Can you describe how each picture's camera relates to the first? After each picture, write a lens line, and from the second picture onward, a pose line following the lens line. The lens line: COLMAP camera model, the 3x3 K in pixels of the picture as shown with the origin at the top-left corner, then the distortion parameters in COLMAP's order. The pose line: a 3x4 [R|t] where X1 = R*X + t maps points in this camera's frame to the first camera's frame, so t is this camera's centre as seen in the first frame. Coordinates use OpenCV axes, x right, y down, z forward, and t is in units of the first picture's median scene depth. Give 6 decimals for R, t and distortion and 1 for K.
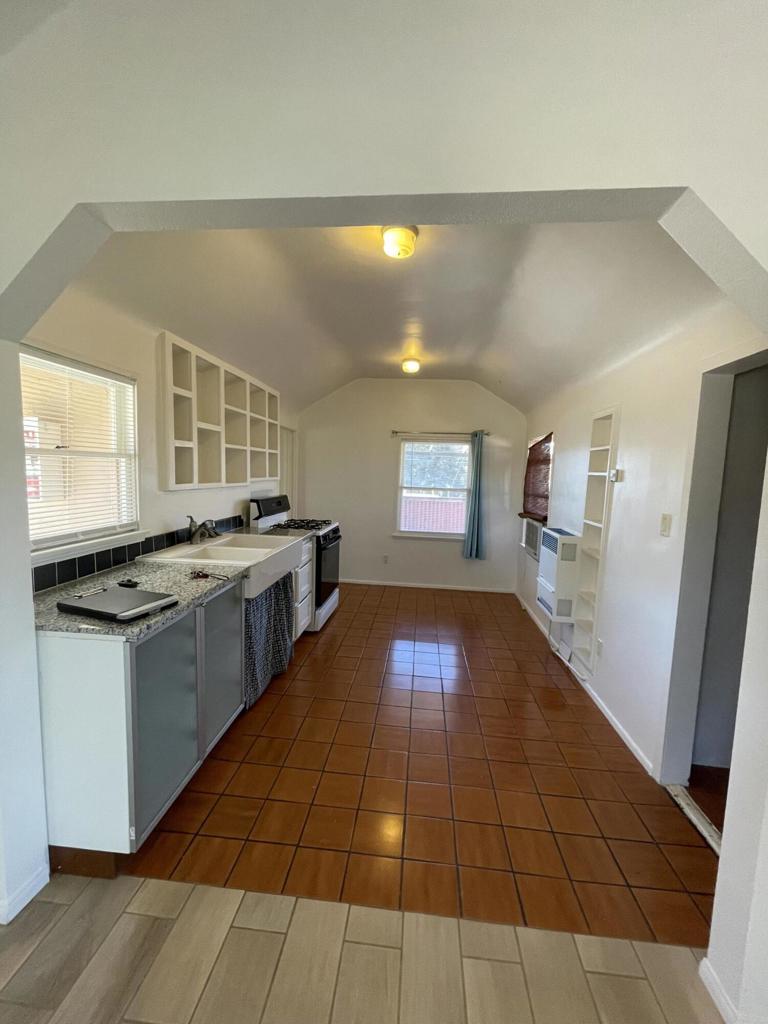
lens RADIAL K [[412.8, 0, 387.5], [0, 412.8, 509.9], [0, 0, 1]] dist [-0.004400, 0.000005]
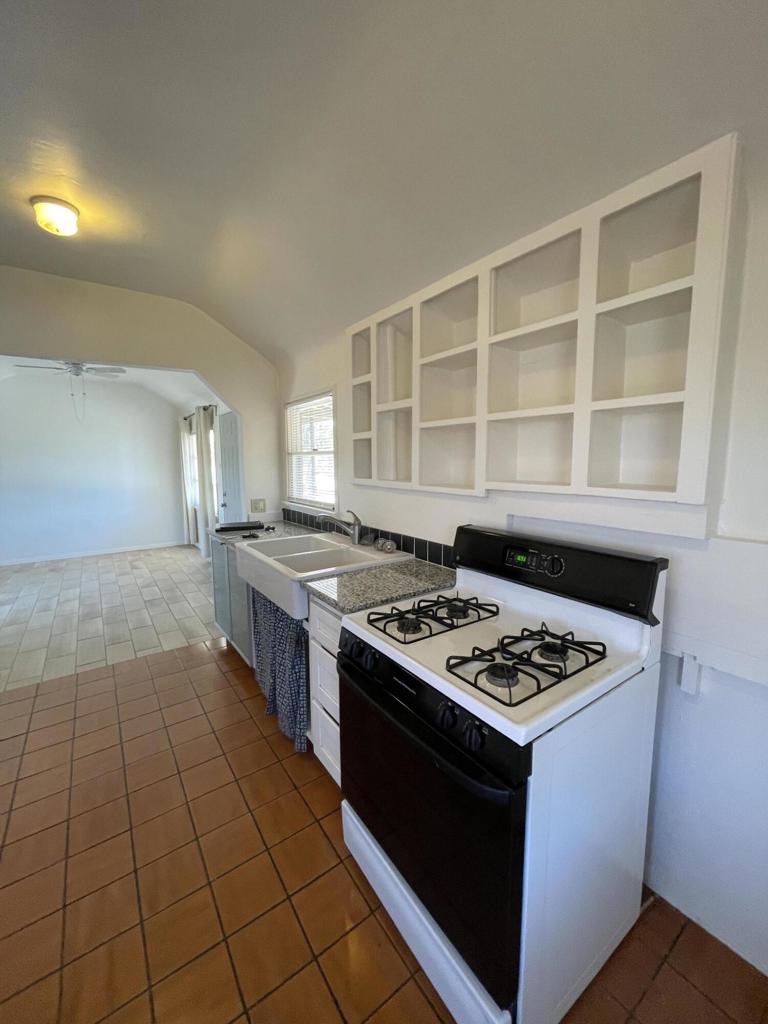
lens RADIAL K [[412.8, 0, 387.5], [0, 412.8, 509.9], [0, 0, 1]] dist [-0.004400, 0.000005]
pose [[-0.757397, 0.054739, -0.650656, 0.062569], [-0.080025, 0.981186, 0.175699, -0.131175], [0.648032, 0.185143, -0.738767, 1.411720]]
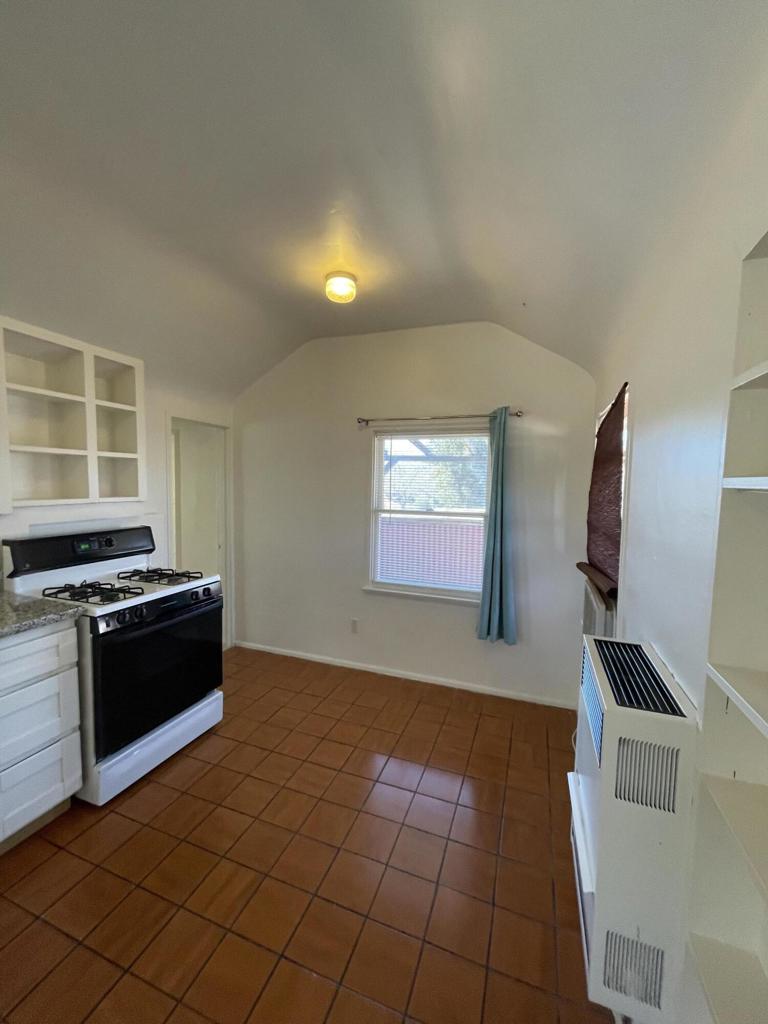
lens RADIAL K [[412.8, 0, 387.5], [0, 412.8, 509.9], [0, 0, 1]] dist [-0.004400, 0.000005]
pose [[0.966797, -0.001013, -0.255542, 0.326777], [-0.008167, 0.999359, -0.034861, -0.054948], [0.255414, 0.035791, 0.966169, 0.656092]]
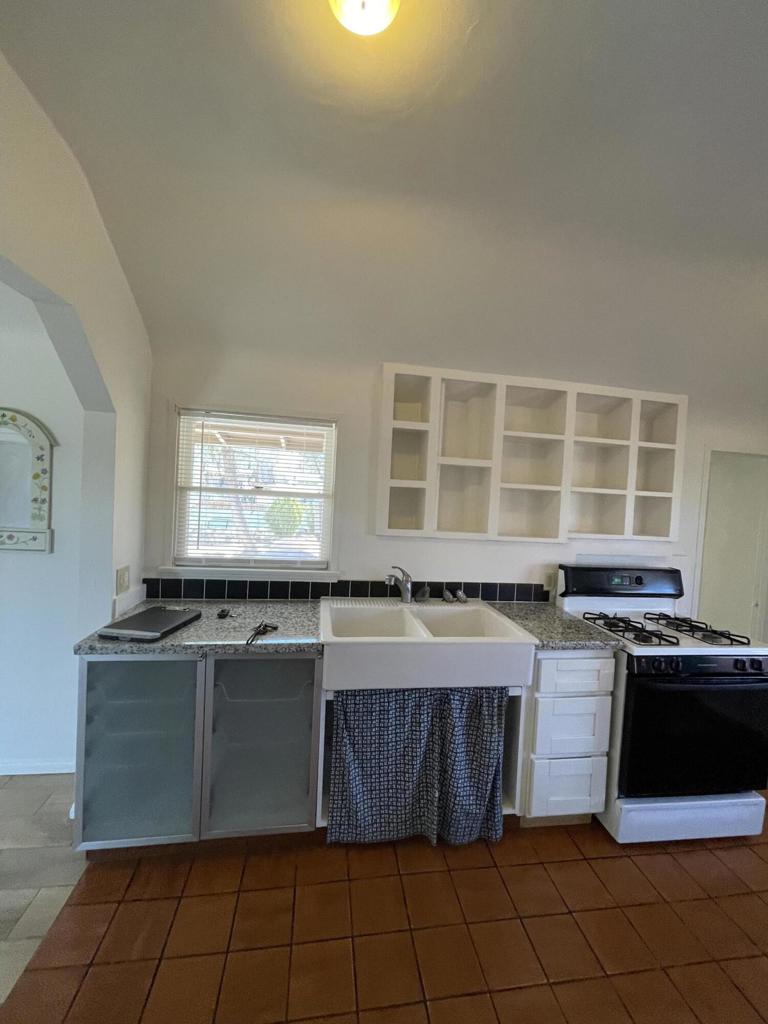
lens RADIAL K [[412.8, 0, 387.5], [0, 412.8, 509.9], [0, 0, 1]] dist [-0.004400, 0.000005]
pose [[0.243762, 0.018678, -0.969655, 0.270577], [-0.140677, 0.989921, -0.016297, -0.068239], [0.959578, 0.140381, 0.243933, 0.605623]]
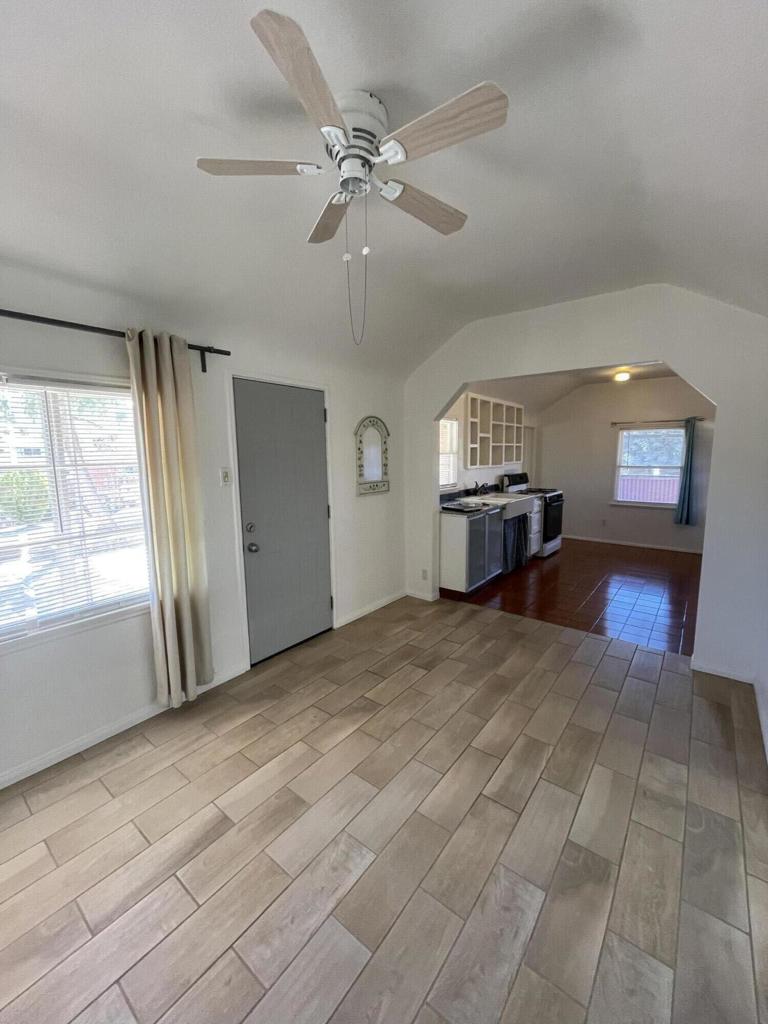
lens RADIAL K [[412.8, 0, 387.5], [0, 412.8, 509.9], [0, 0, 1]] dist [-0.004400, 0.000005]
pose [[0.841367, 0.034269, -0.539377, 0.197352], [-0.014611, 0.999065, 0.040684, 0.061677], [0.540267, -0.026349, 0.841081, -0.743404]]
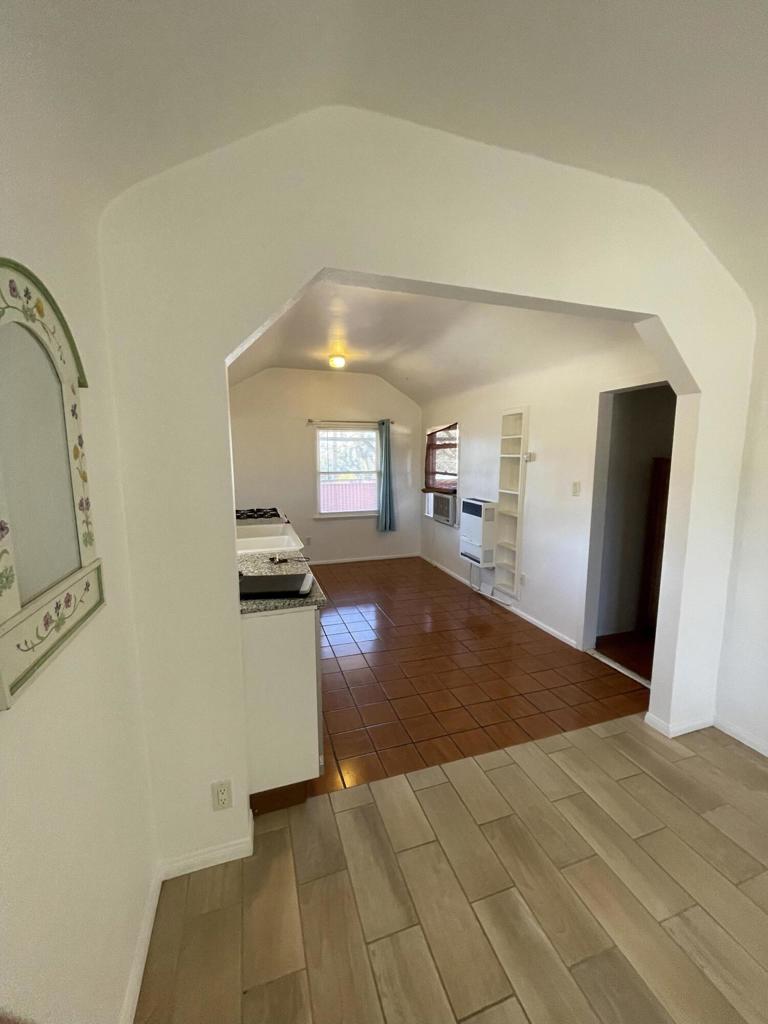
lens RADIAL K [[412.8, 0, 387.5], [0, 412.8, 509.9], [0, 0, 1]] dist [-0.004400, 0.000005]
pose [[0.915343, -0.087851, 0.392974, -0.370988], [0.069327, 0.995720, 0.061117, -0.017695], [-0.396662, -0.028699, 0.917516, -0.093731]]
